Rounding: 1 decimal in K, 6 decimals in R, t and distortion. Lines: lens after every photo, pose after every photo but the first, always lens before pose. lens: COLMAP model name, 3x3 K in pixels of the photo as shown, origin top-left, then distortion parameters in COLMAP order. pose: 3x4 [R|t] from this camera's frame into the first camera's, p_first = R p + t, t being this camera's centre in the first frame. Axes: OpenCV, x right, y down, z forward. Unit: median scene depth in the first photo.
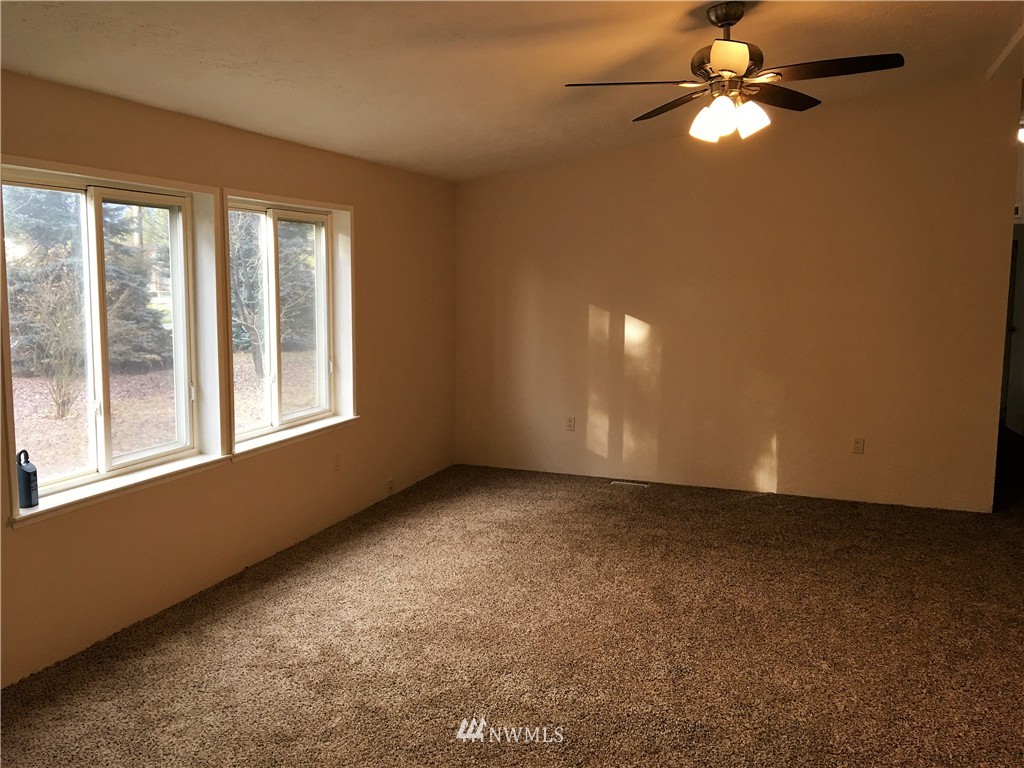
lens RADIAL K [[858.8, 0, 512.7], [0, 858.8, 380.8], [0, 0, 1]] dist [0.080043, -0.127960]
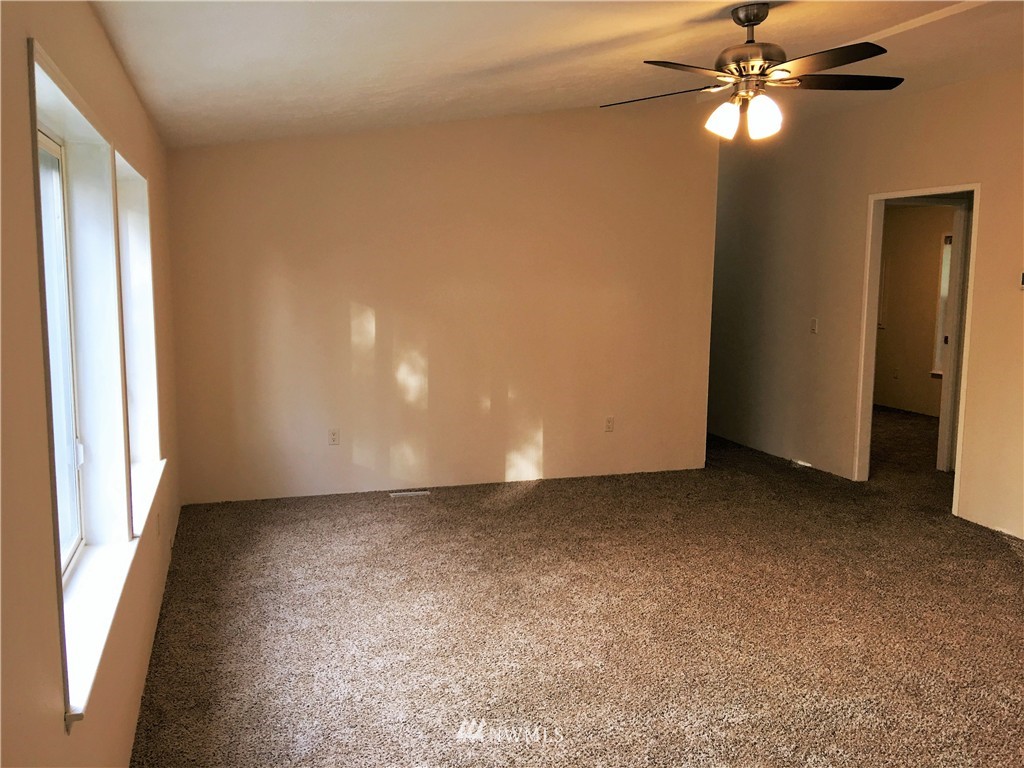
lens RADIAL K [[858.8, 0, 508.3], [0, 858.8, 382.8], [0, 0, 1]] dist [0.080043, -0.127960]
pose [[0.790285, -0.080999, 0.607362, -0.557971], [0.073696, 0.996594, 0.037017, -0.043028], [-0.608291, 0.015506, 0.793563, 0.323339]]
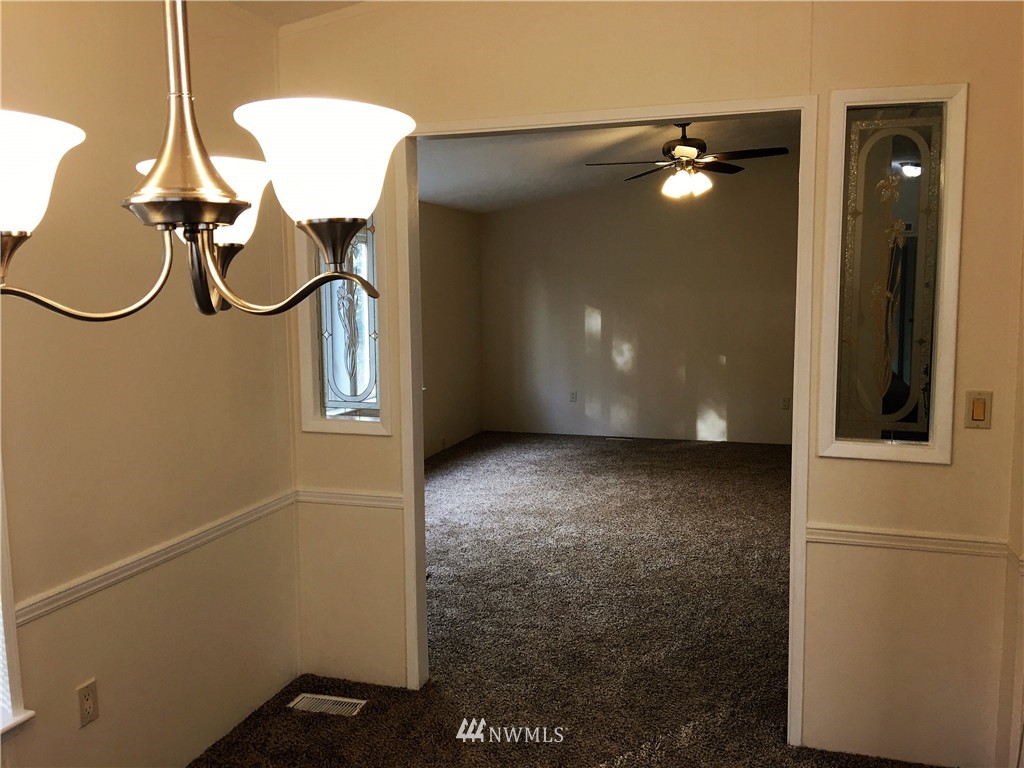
lens RADIAL K [[858.8, 0, 516.4], [0, 858.8, 385.2], [0, 0, 1]] dist [0.080043, -0.127960]
pose [[0.998824, -0.022523, 0.042931, -0.131182], [0.022843, 0.999715, -0.006970, 0.070075], [-0.042762, 0.007942, 0.999054, -0.536889]]
